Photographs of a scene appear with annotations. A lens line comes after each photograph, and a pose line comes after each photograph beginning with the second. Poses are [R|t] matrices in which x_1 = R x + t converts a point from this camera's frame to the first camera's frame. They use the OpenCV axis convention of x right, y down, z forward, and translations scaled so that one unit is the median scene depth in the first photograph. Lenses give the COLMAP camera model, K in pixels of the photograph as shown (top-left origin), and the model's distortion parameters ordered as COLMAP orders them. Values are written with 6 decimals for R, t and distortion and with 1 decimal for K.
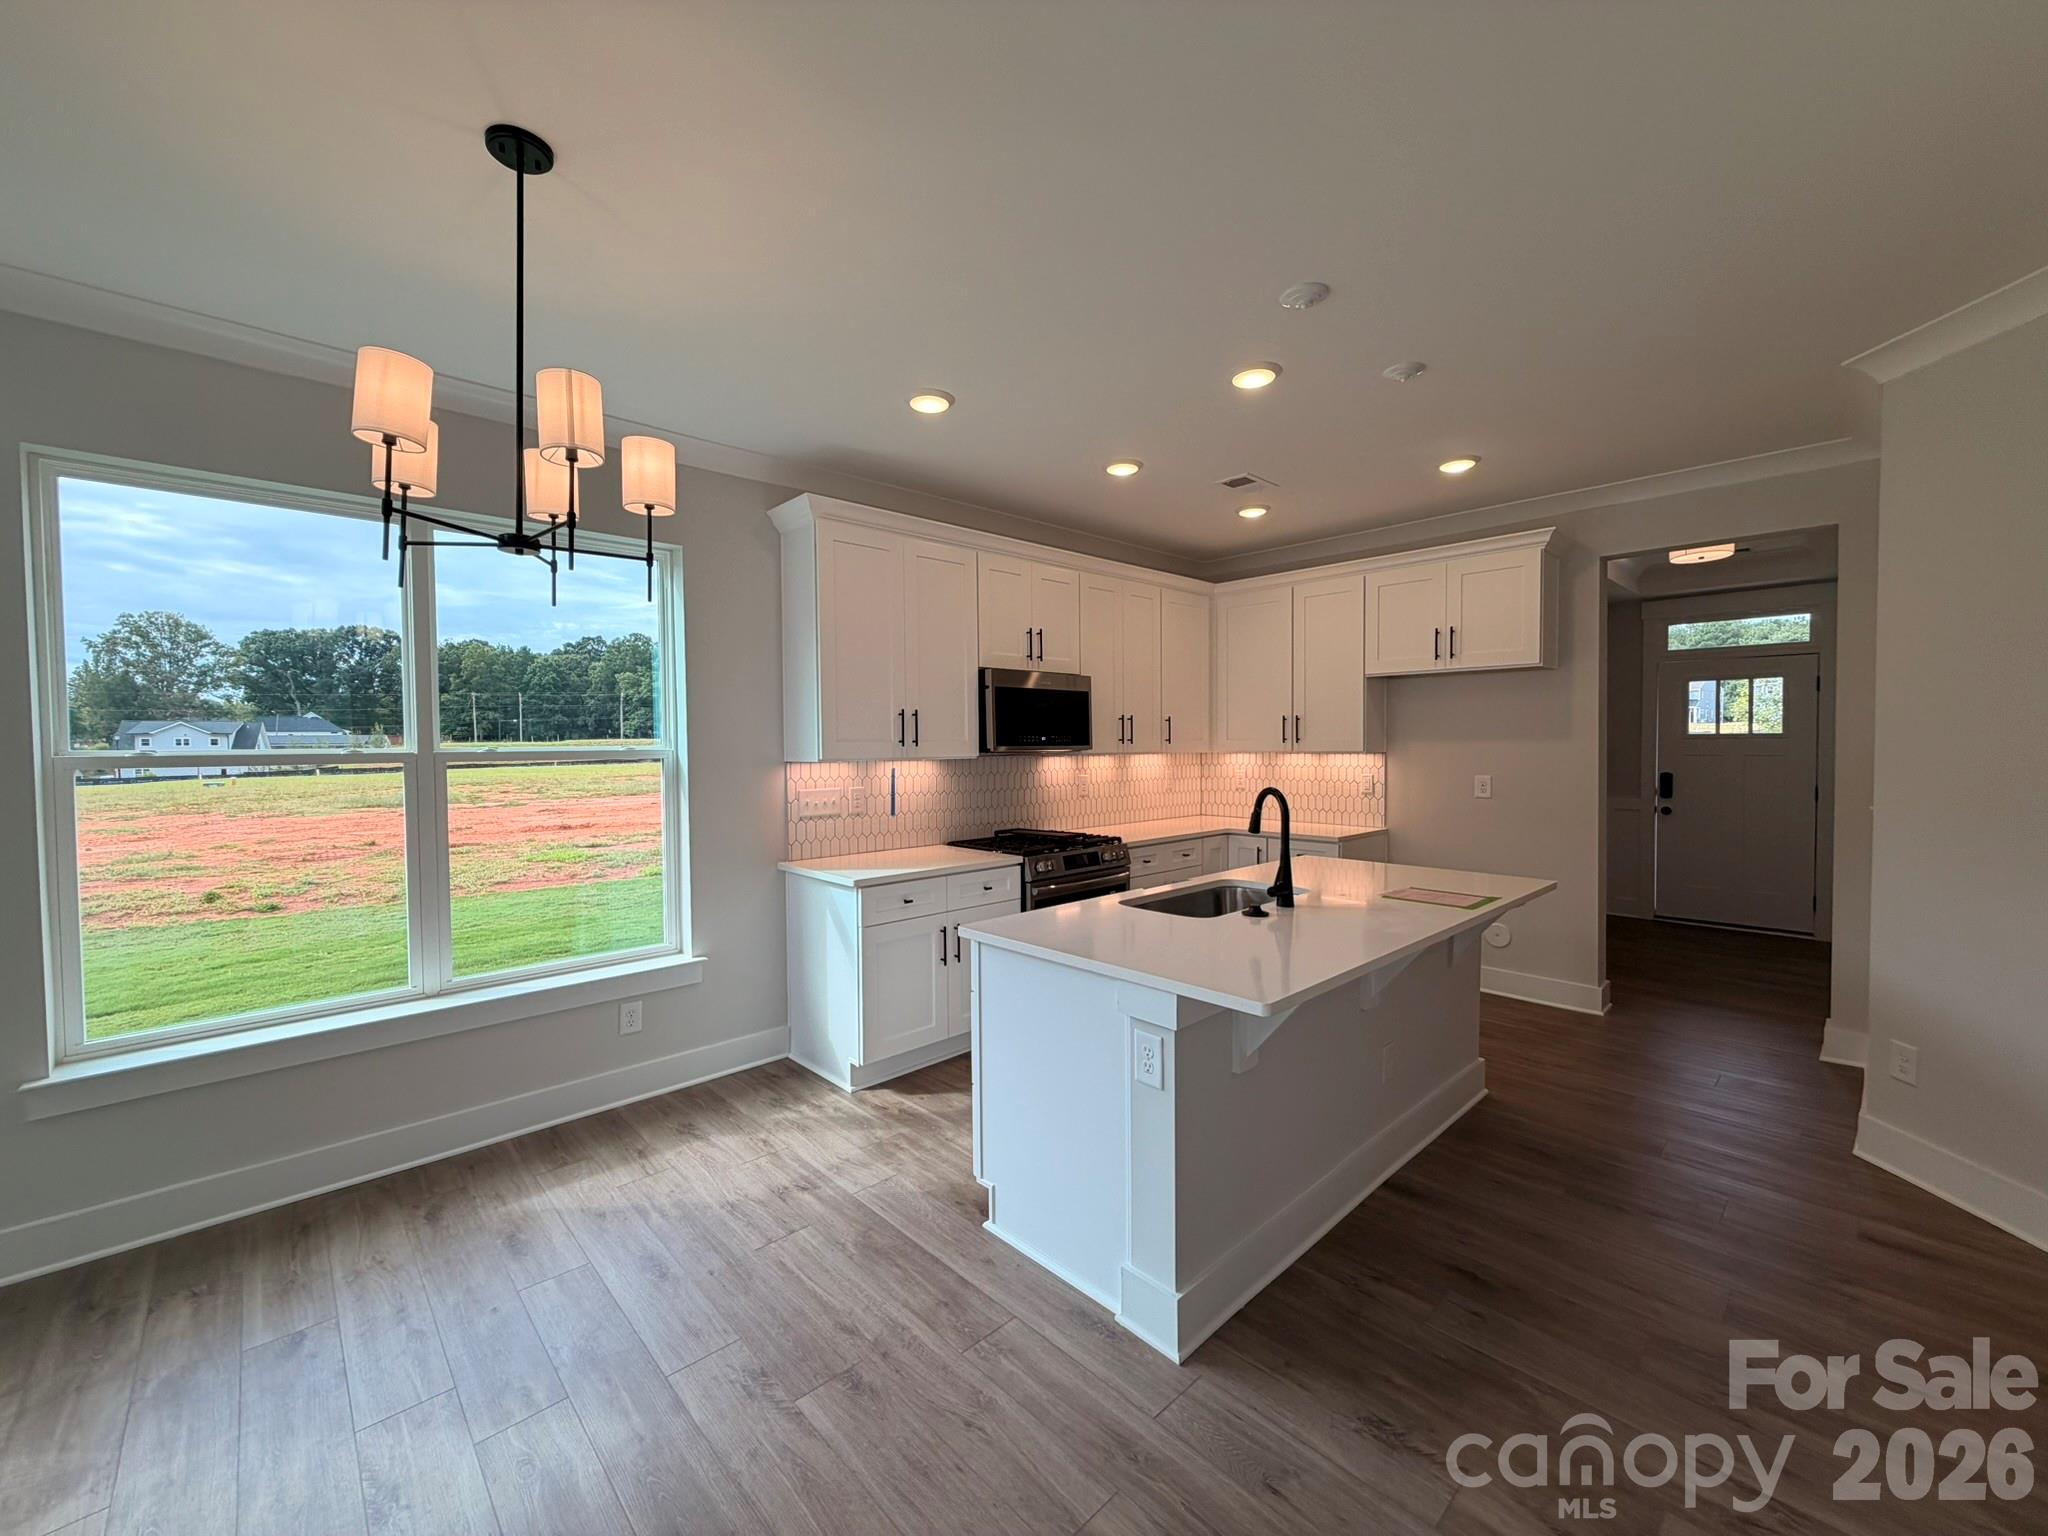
lens RADIAL K [[813.2, 0, 1021.6], [0, 813.2, 766.8], [0, 0, 1]] dist [-0.000446, 0.000001]
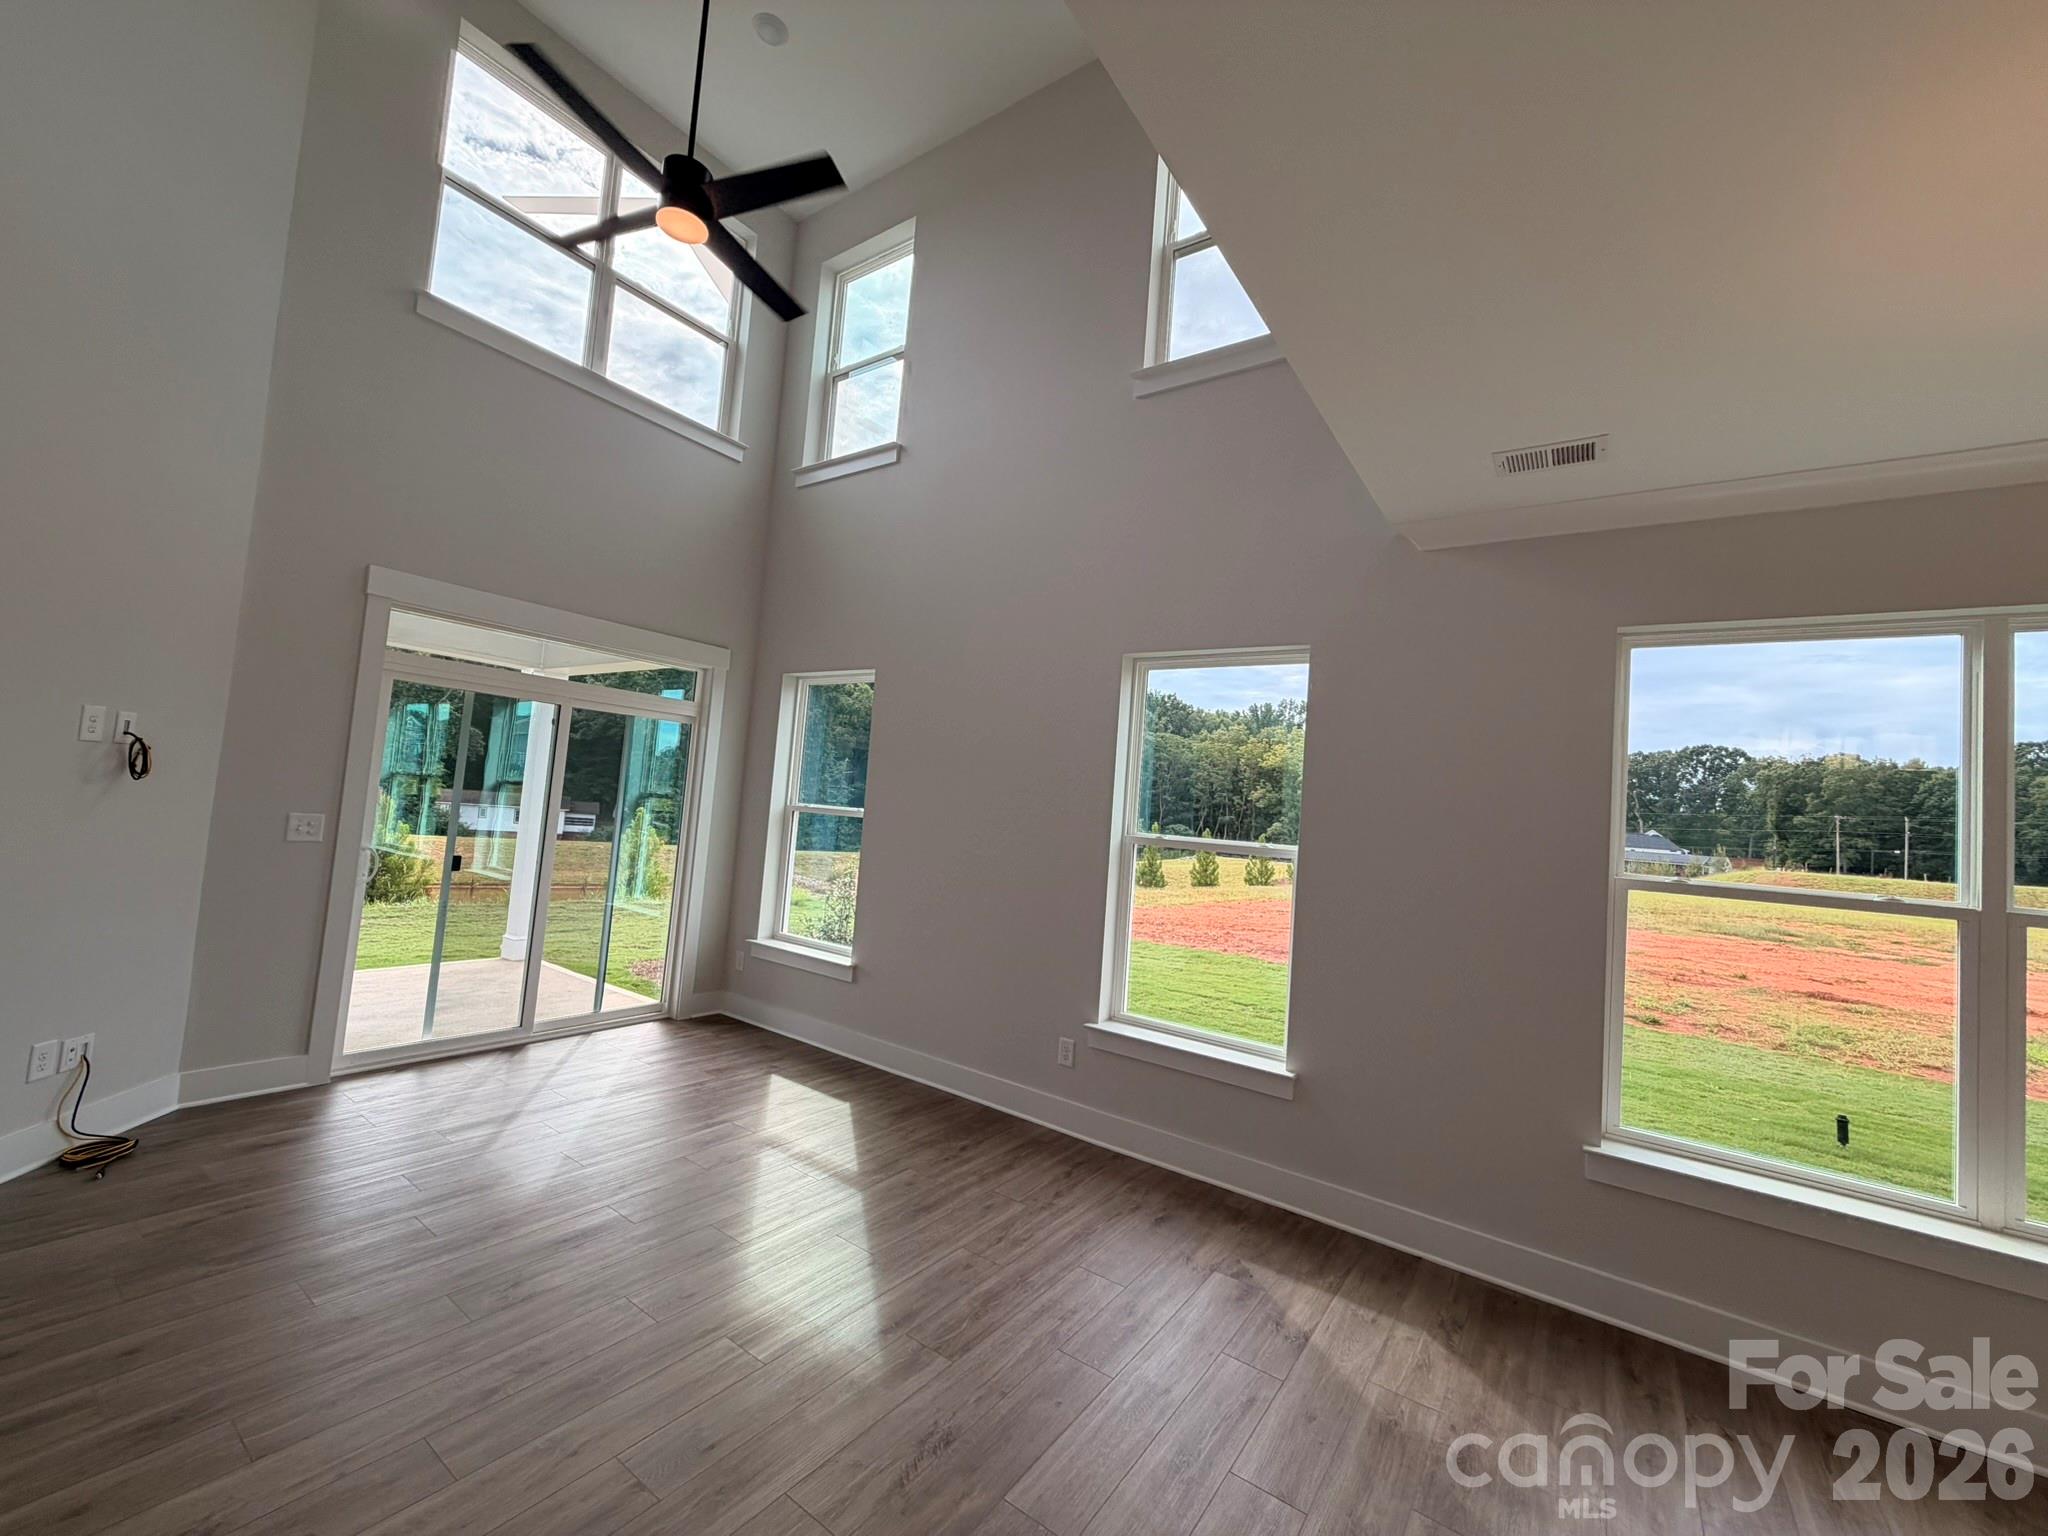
lens RADIAL K [[816.9, 0, 1016.1], [0, 816.9, 764.6], [0, 0, 1]] dist [0.000071, -0.000130]
pose [[0.192855, -0.034938, -0.980605, -0.092508], [-0.110993, 0.992175, -0.057180, -0.004387], [0.974929, 0.119868, 0.187468, -0.066004]]
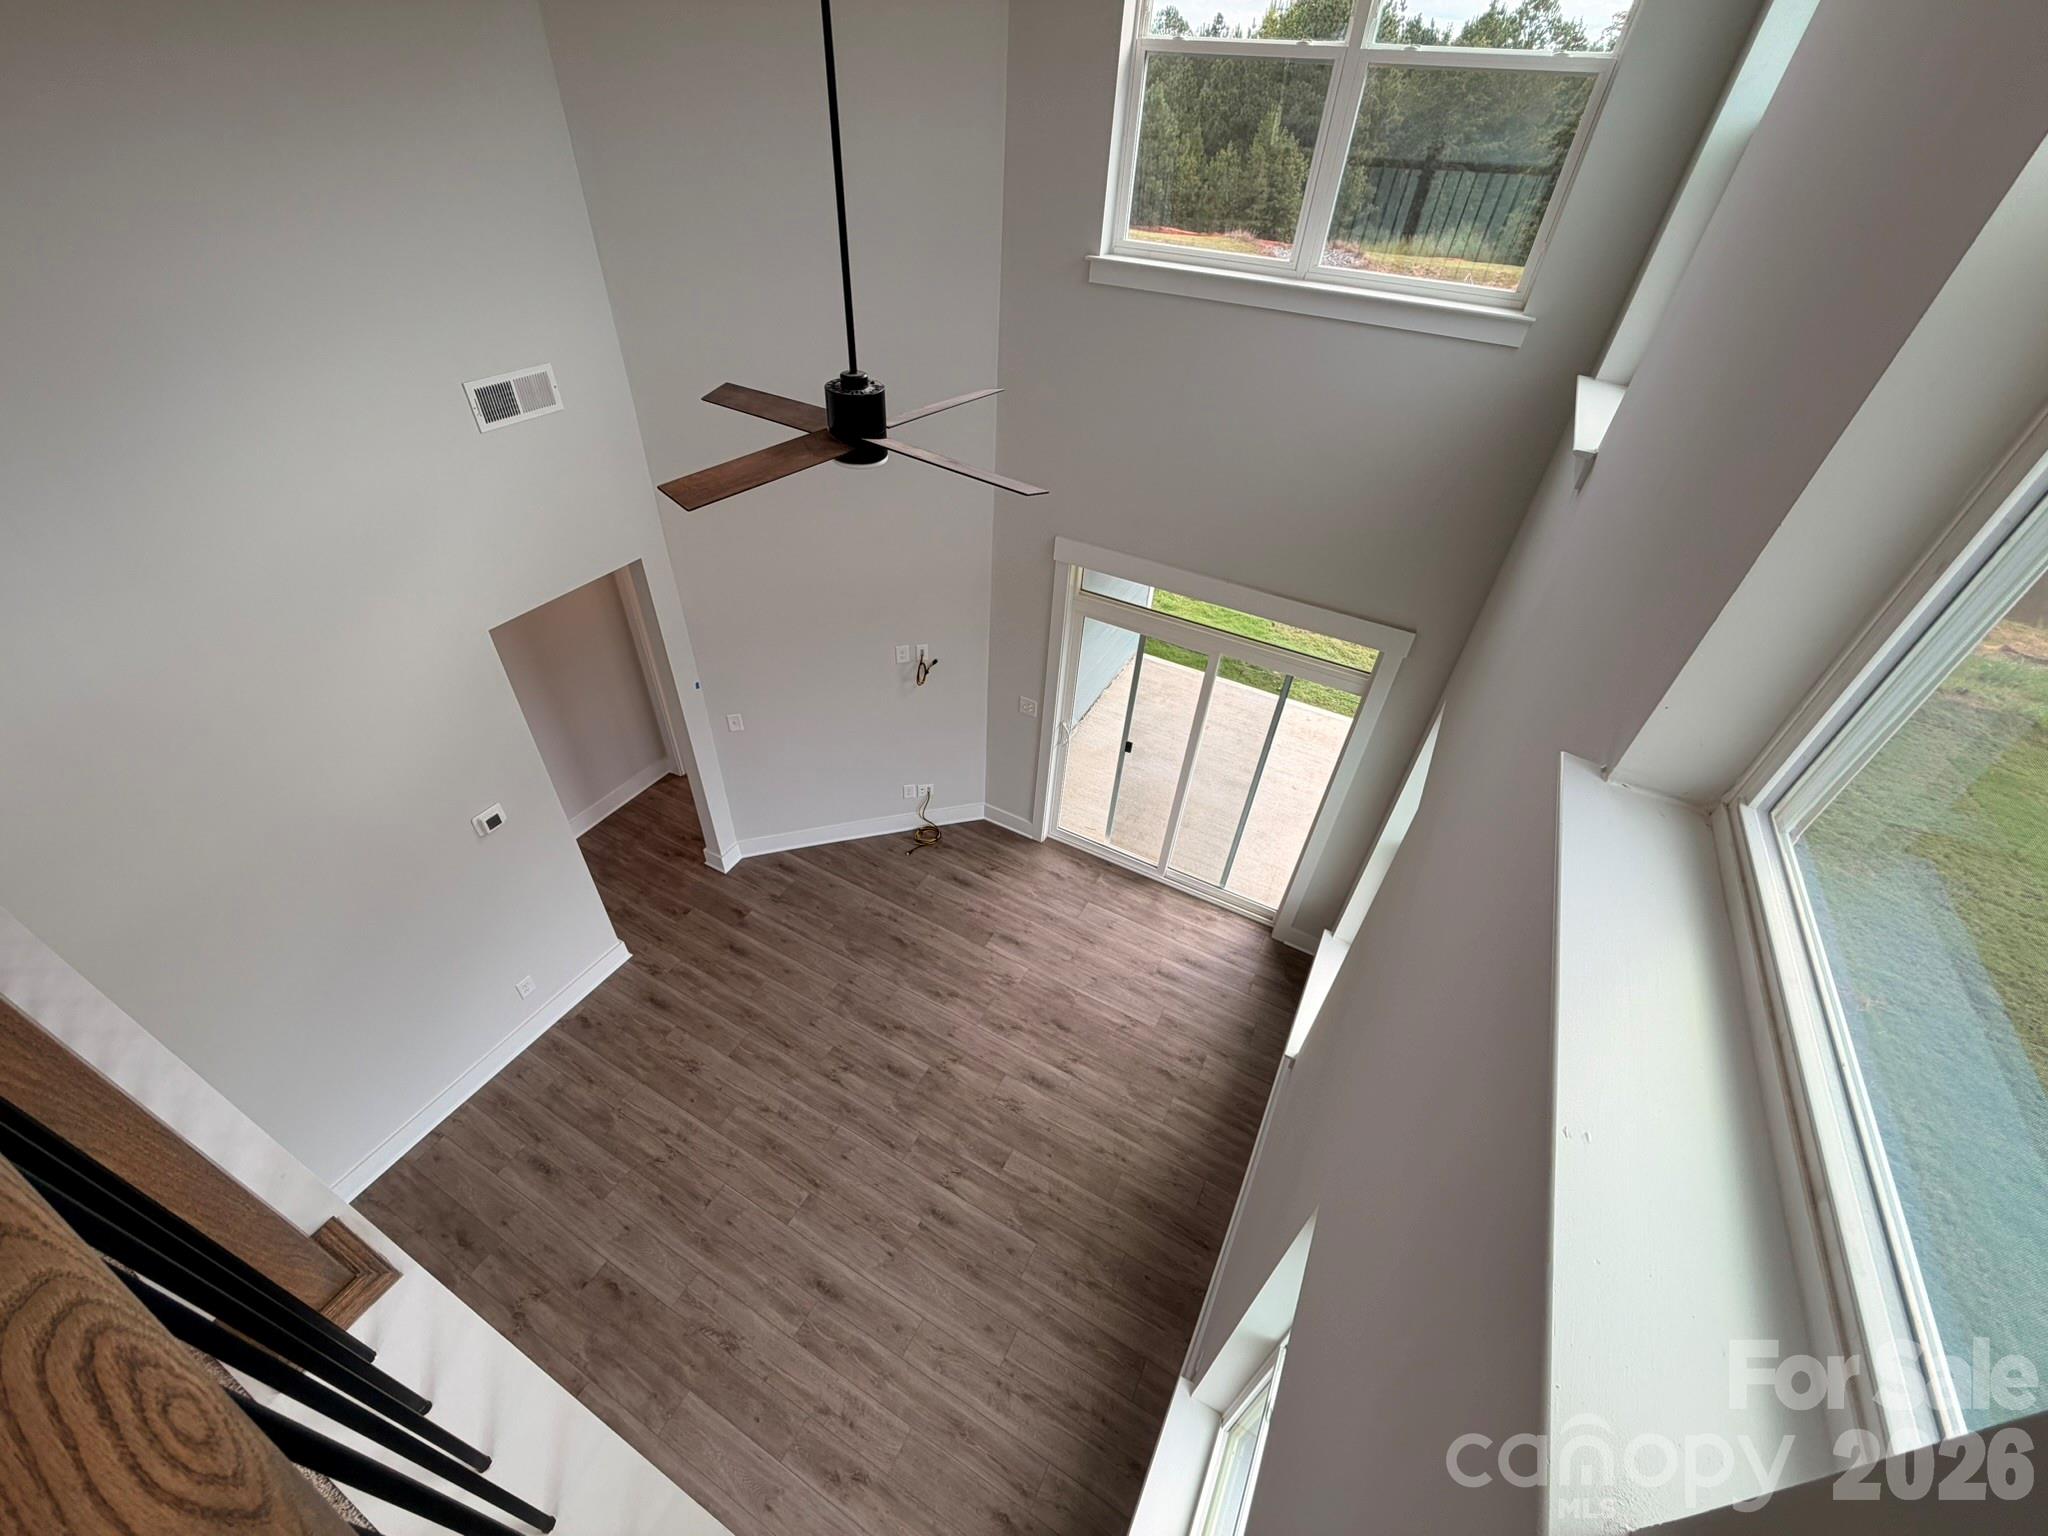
lens RADIAL K [[813.2, 0, 1021.6], [0, 813.2, 766.8], [0, 0, 1]] dist [-0.000446, 0.000001]
pose [[-0.948061, 0.173791, -0.266414, -0.719595], [-0.050391, 0.744914, 0.665255, -0.682636], [0.314071, 0.644127, -0.697466, 0.319636]]
